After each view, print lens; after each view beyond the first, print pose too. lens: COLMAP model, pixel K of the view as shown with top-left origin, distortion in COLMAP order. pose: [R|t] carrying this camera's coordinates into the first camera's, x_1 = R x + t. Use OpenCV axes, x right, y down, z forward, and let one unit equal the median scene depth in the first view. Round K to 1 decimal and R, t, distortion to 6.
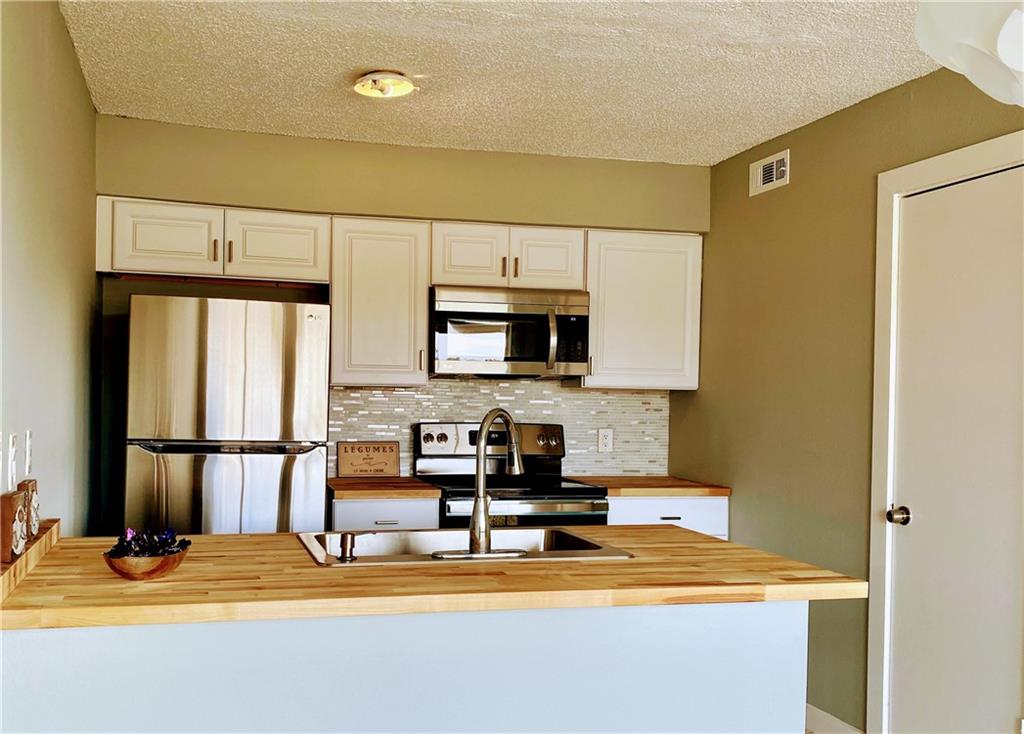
lens RADIAL K [[994.3, 0, 469.8], [0, 994.3, 406.5], [0, 0, 1]] dist [0.099366, -0.013259]
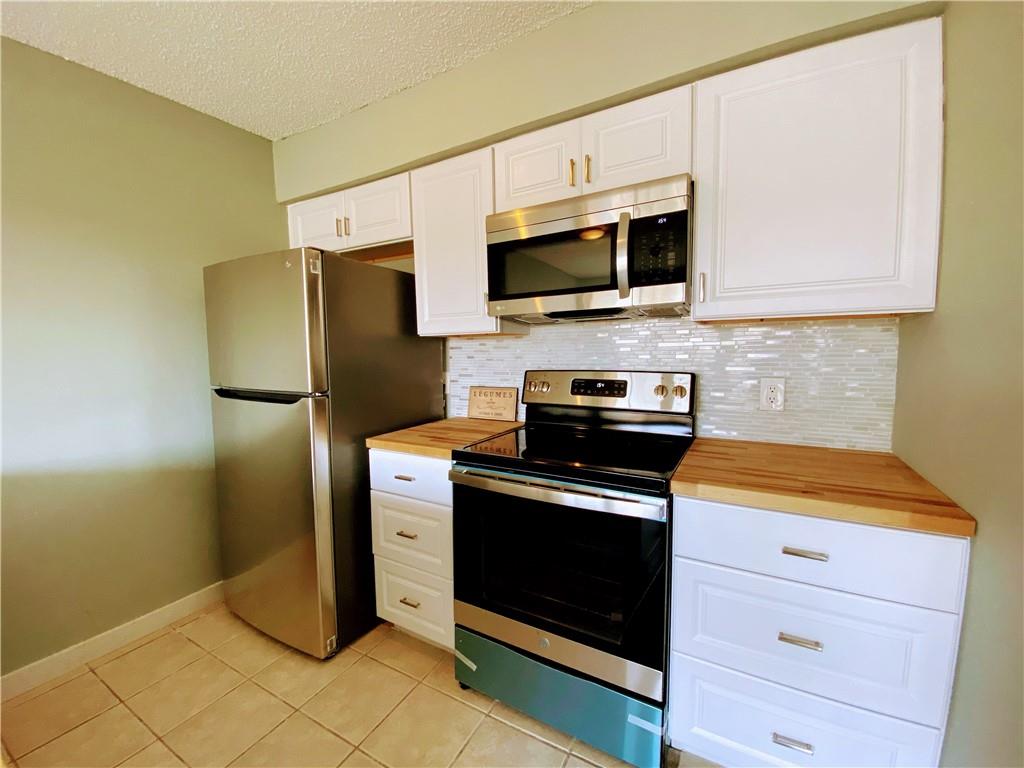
lens RADIAL K [[403.9, 0, 513.0], [0, 403.9, 395.2], [0, 0, 1]] dist [0.024195, -0.020534]
pose [[0.707641, 0.050348, -0.704776, 0.242763], [0.017272, 0.995927, 0.088490, 0.005511], [0.706361, -0.074792, 0.703890, 0.749045]]
